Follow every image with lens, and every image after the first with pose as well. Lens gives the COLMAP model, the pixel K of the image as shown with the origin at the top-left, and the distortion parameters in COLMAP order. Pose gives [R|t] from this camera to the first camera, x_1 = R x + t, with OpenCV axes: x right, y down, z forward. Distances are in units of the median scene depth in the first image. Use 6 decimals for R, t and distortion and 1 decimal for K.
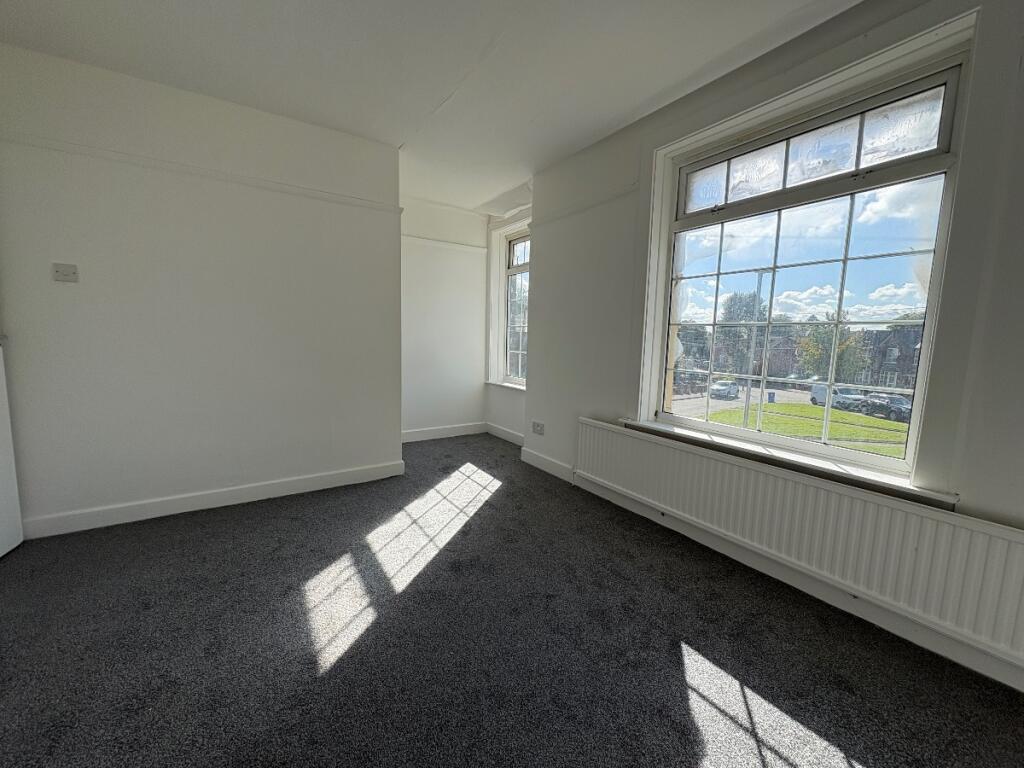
lens RADIAL K [[407.4, 0, 512.0], [0, 407.4, 384.0], [0, 0, 1]] dist [-0.001962, -0.000201]
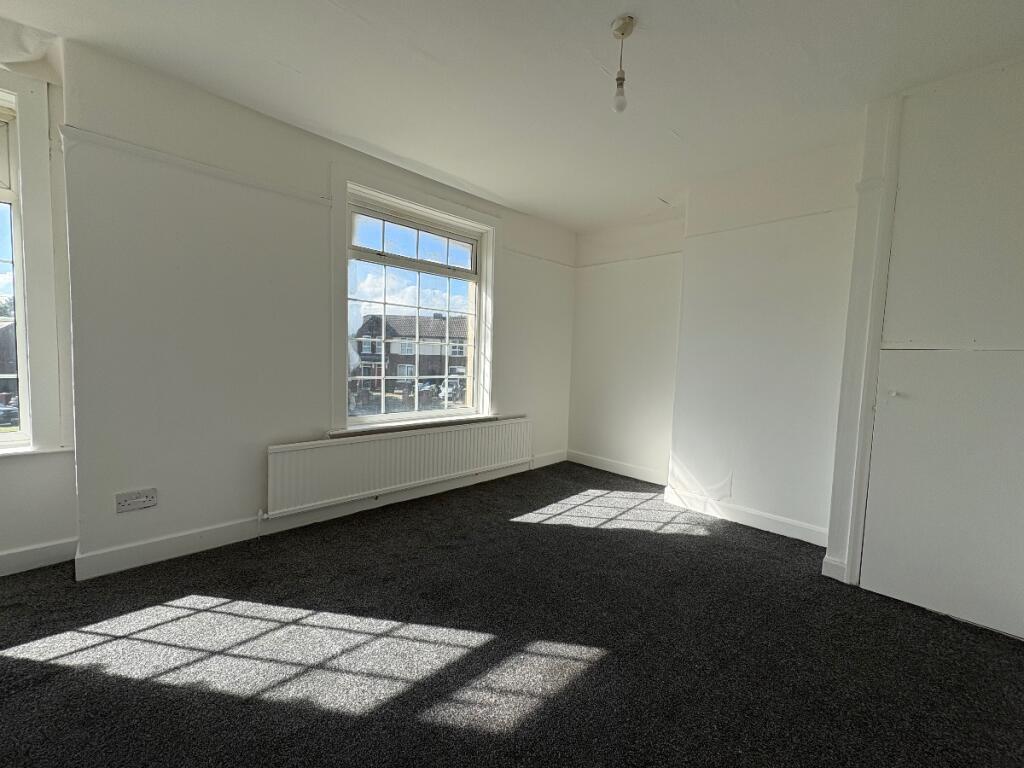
lens RADIAL K [[406.3, 0, 509.6], [0, 406.3, 383.7], [0, 0, 1]] dist [0.001572, 0.000107]
pose [[-0.177525, -0.098836, 0.979140, -0.899768], [0.075024, 0.990689, 0.113605, -0.129260], [-0.981252, 0.093626, -0.168457, 0.845509]]
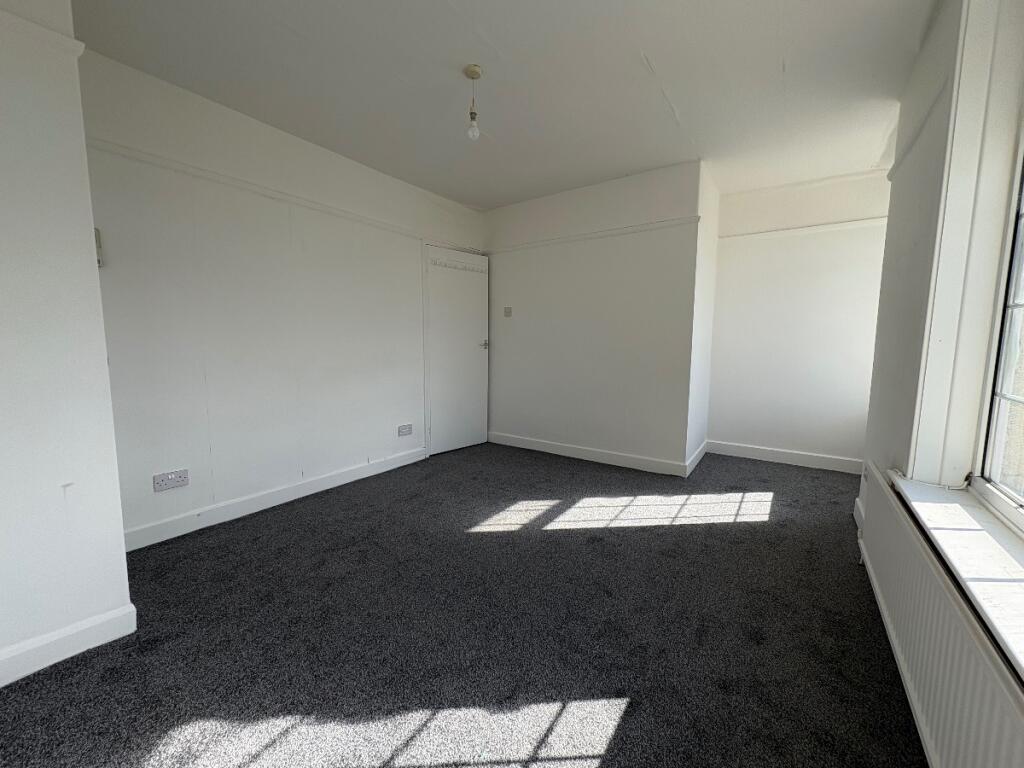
lens RADIAL K [[406.3, 0, 509.6], [0, 406.3, 383.7], [0, 0, 1]] dist [0.001572, 0.000107]
pose [[0.367932, 0.076897, -0.926668, 0.702618], [-0.104295, 0.993699, 0.041050, -0.008296], [0.923985, 0.081543, 0.373633, 0.277507]]
